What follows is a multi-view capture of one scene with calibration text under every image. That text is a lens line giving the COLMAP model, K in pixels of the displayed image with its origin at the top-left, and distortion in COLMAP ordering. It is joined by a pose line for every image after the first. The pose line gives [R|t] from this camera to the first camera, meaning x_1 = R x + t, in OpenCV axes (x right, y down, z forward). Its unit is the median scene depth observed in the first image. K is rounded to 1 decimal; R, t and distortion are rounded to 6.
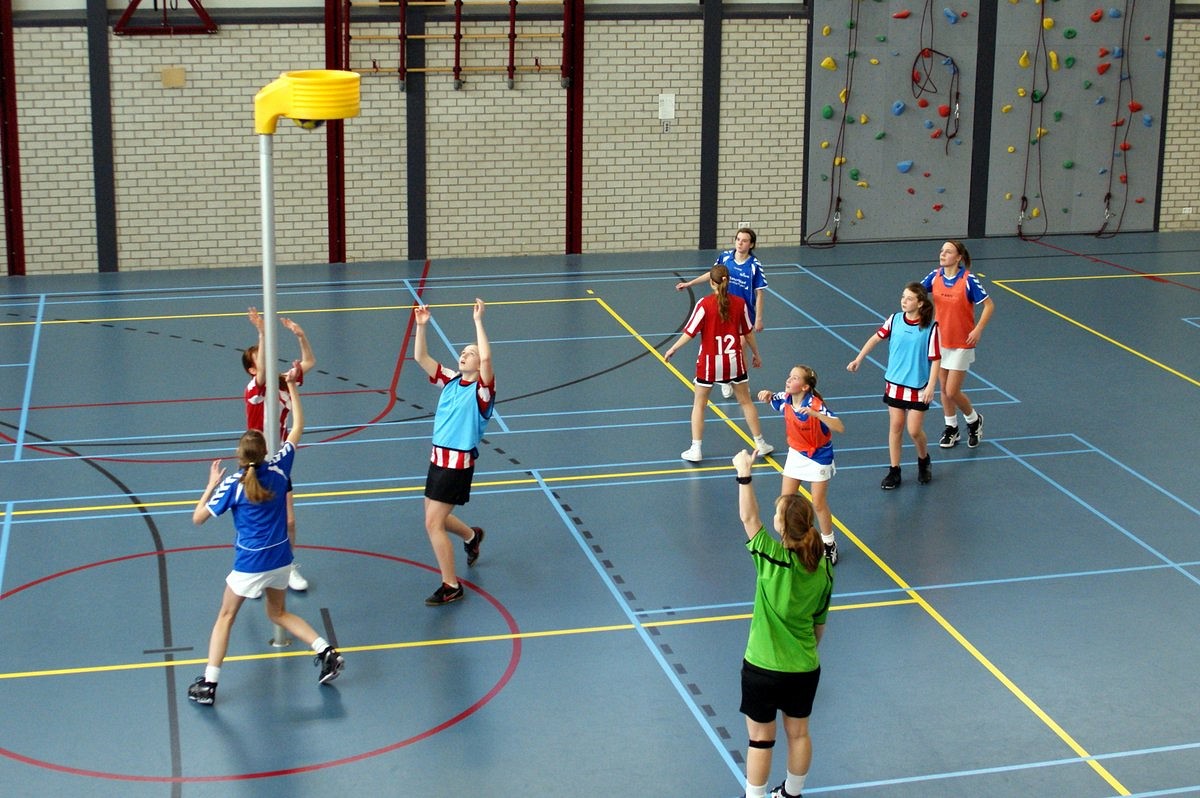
lens RADIAL K [[1894.8, 0, 604.9], [0, 1894.8, 310.0], [0, 0, 1]] dist [-0.129709, 0.116681]
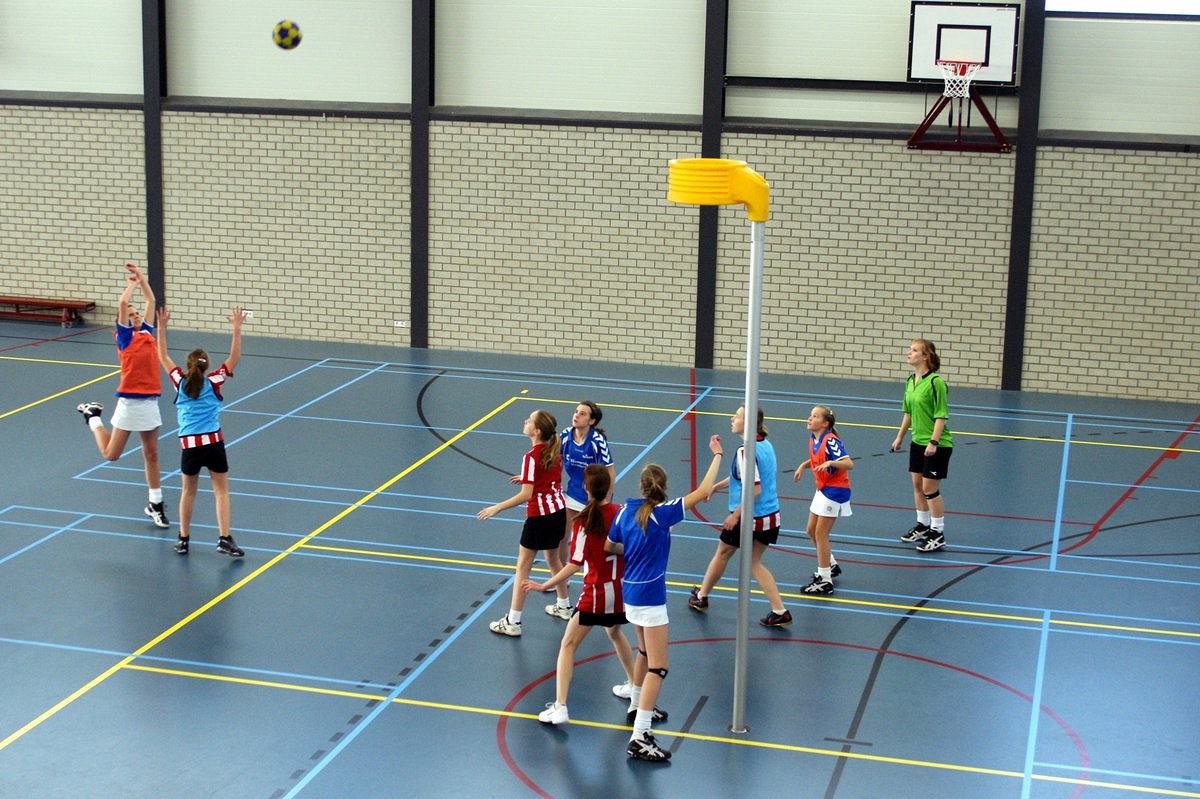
lens RADIAL K [[1918.6, 0, 634.9], [0, 1918.6, 370.6], [0, 0, 1]] dist [-0.073429, 0.078616]
pose [[0.876945, 0.102978, -0.469429, 0.266729], [-0.119256, 0.992851, -0.004982, -0.012020], [0.465560, 0.060351, 0.882956, 0.063672]]
